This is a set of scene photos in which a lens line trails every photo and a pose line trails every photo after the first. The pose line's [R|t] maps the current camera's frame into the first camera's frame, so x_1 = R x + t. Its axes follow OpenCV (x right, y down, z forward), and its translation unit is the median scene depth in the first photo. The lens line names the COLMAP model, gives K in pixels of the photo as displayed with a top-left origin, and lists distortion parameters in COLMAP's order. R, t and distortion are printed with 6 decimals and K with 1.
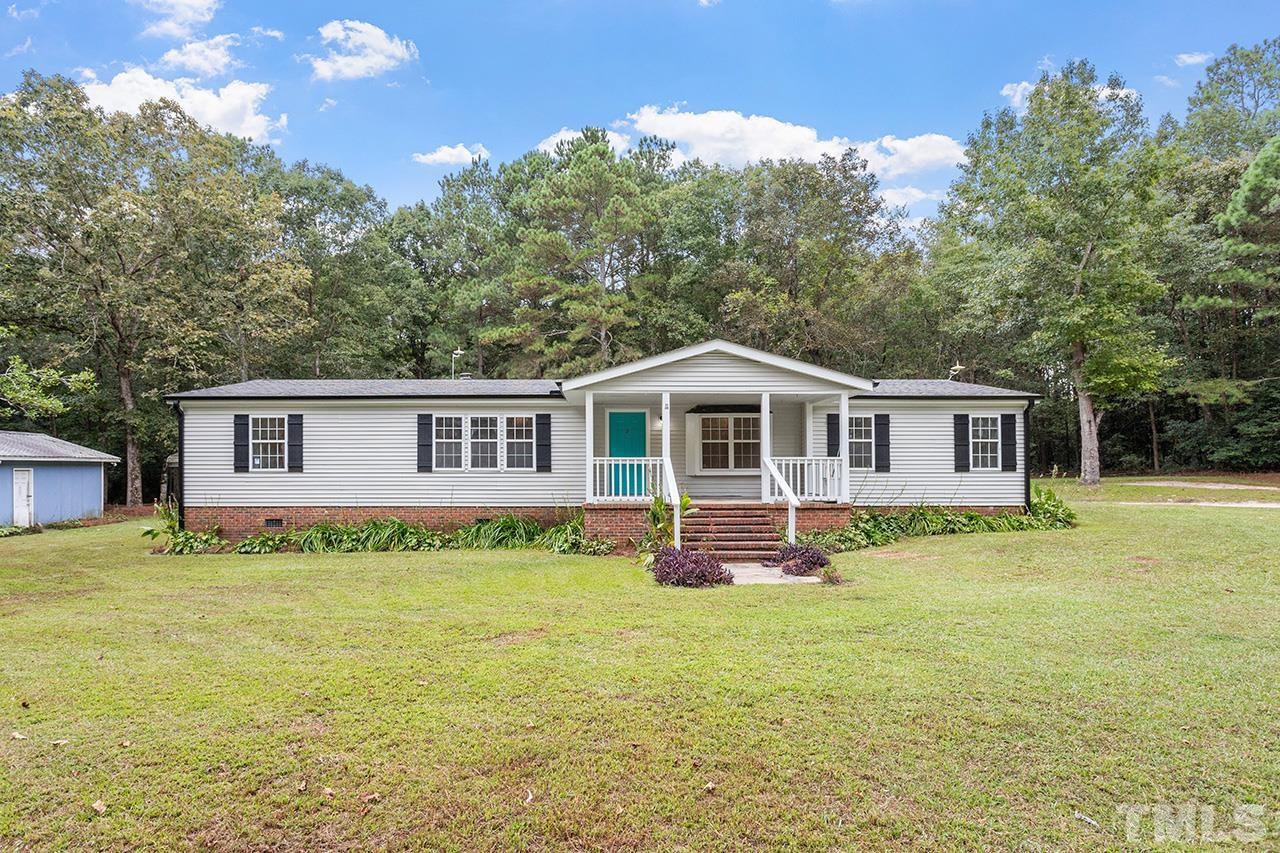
lens RADIAL K [[689.8, 0, 564.7], [0, 689.8, 440.9], [0, 0, 1]] dist [-0.020029, 0.008240]
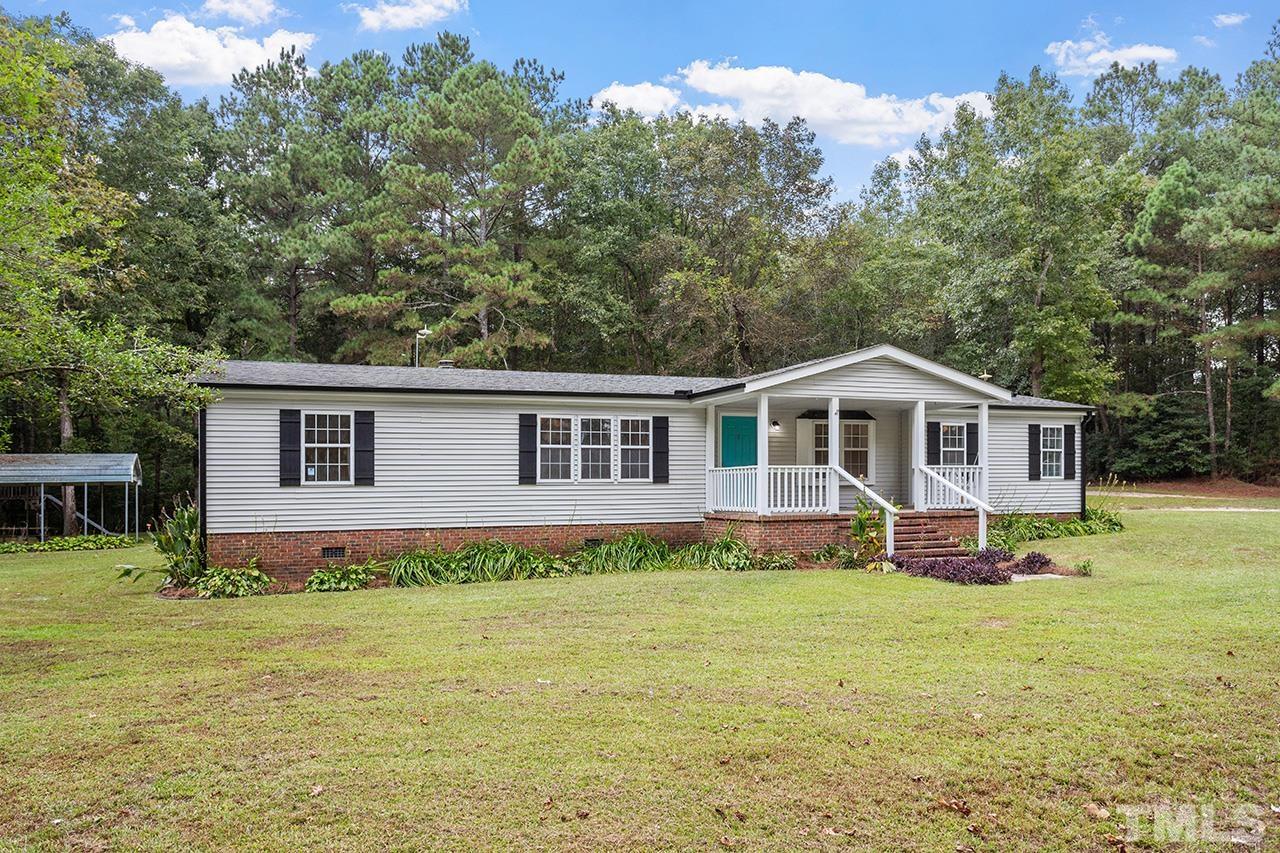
lens RADIAL K [[930.9, 0, 606.9], [0, 930.9, 467.4], [0, 0, 1]] dist [-0.005781, 0.000109]
pose [[0.933885, -0.000895, 0.357572, -0.514201], [-0.006219, 0.999805, 0.018746, 0.003594], [-0.357519, -0.019730, 0.933697, -0.076863]]
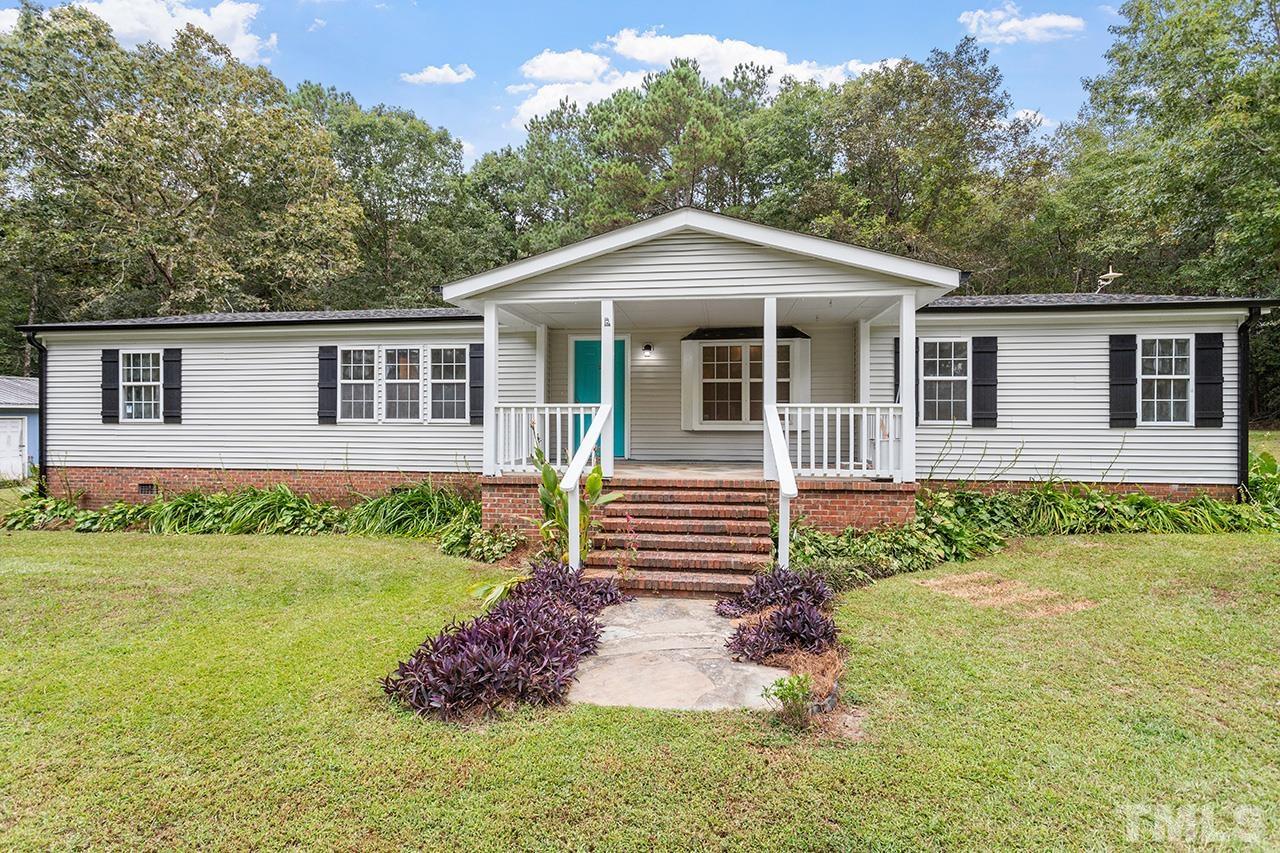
lens RADIAL K [[622.4, 0, 616.5], [0, 622.4, 404.3], [0, 0, 1]] dist [0.004169, 0.000439]
pose [[0.991529, 0.000030, -0.129884, 0.194263], [0.003027, 0.999723, 0.023340, 0.009203], [0.129849, -0.023535, 0.991254, 0.372825]]
